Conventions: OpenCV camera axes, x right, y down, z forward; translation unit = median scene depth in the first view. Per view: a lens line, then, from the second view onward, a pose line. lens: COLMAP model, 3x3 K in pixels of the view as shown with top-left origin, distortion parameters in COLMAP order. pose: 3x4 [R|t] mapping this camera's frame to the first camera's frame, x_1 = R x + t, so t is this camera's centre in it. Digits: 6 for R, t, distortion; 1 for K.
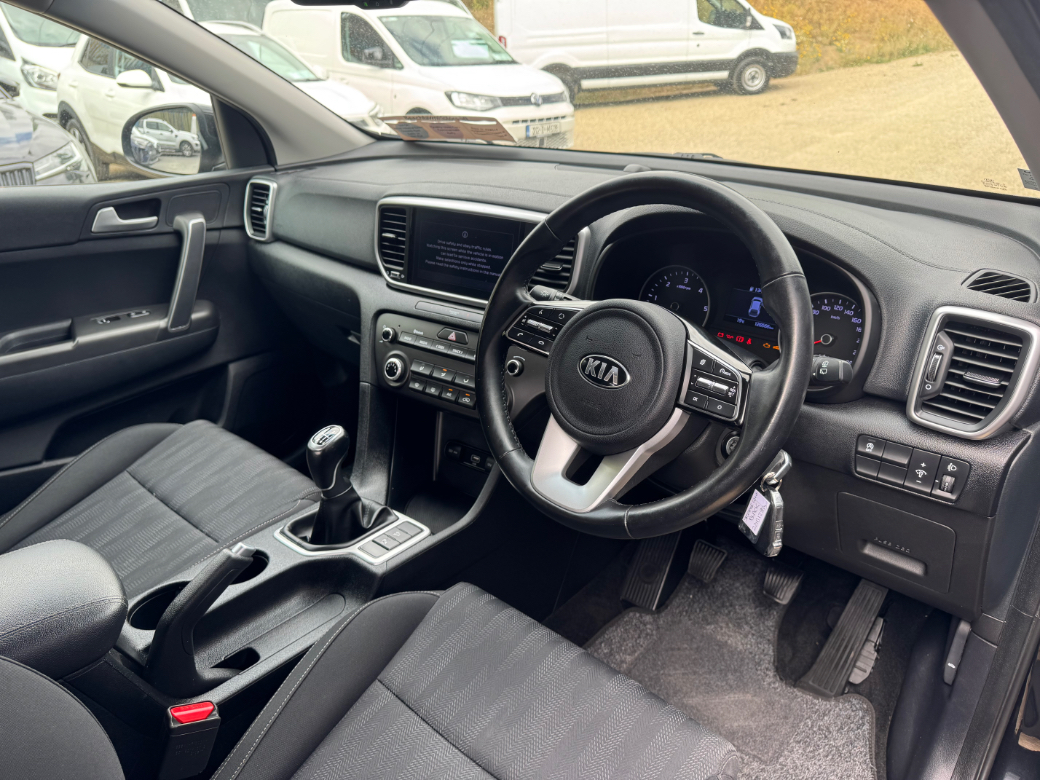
lens RADIAL K [[705.4, 0, 520.0], [0, 705.4, 390.0], [0, 0, 1]] dist [-0.024843, -0.003214]
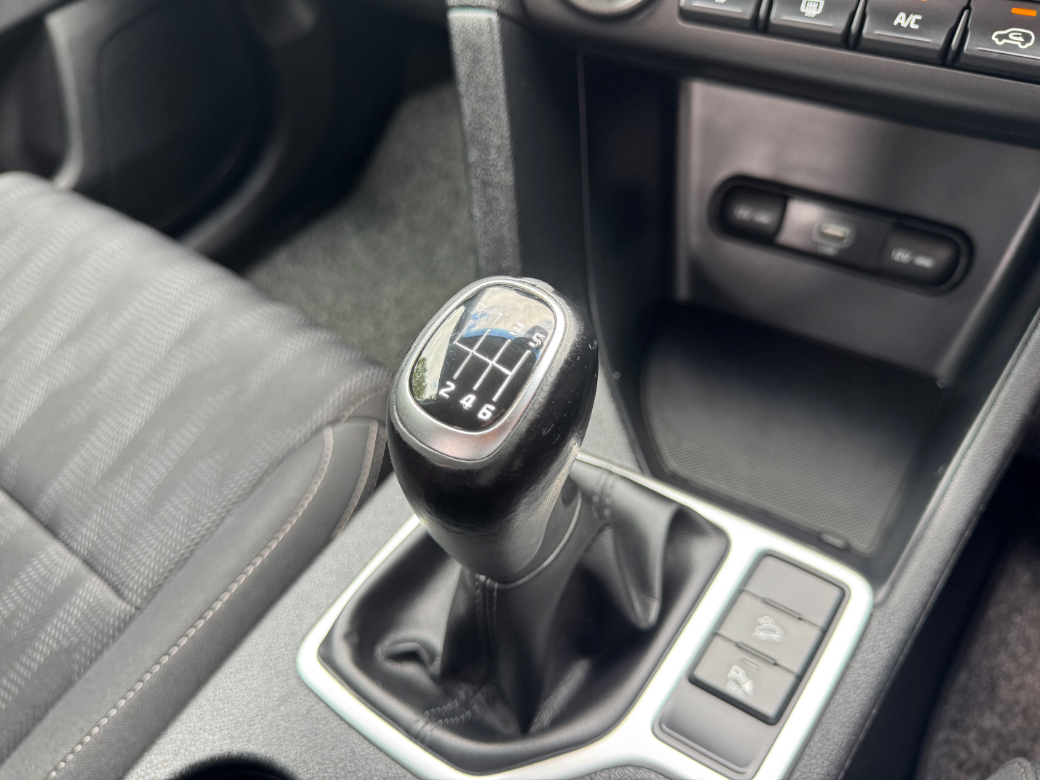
lens RADIAL K [[705.4, 0, 520.0], [0, 705.4, 390.0], [0, 0, 1]] dist [-0.024843, -0.003214]
pose [[0.992263, -0.123671, 0.010940, -0.210057], [0.104103, 0.876796, 0.469459, -0.006414], [-0.067651, -0.464688, 0.882887, 0.662953]]
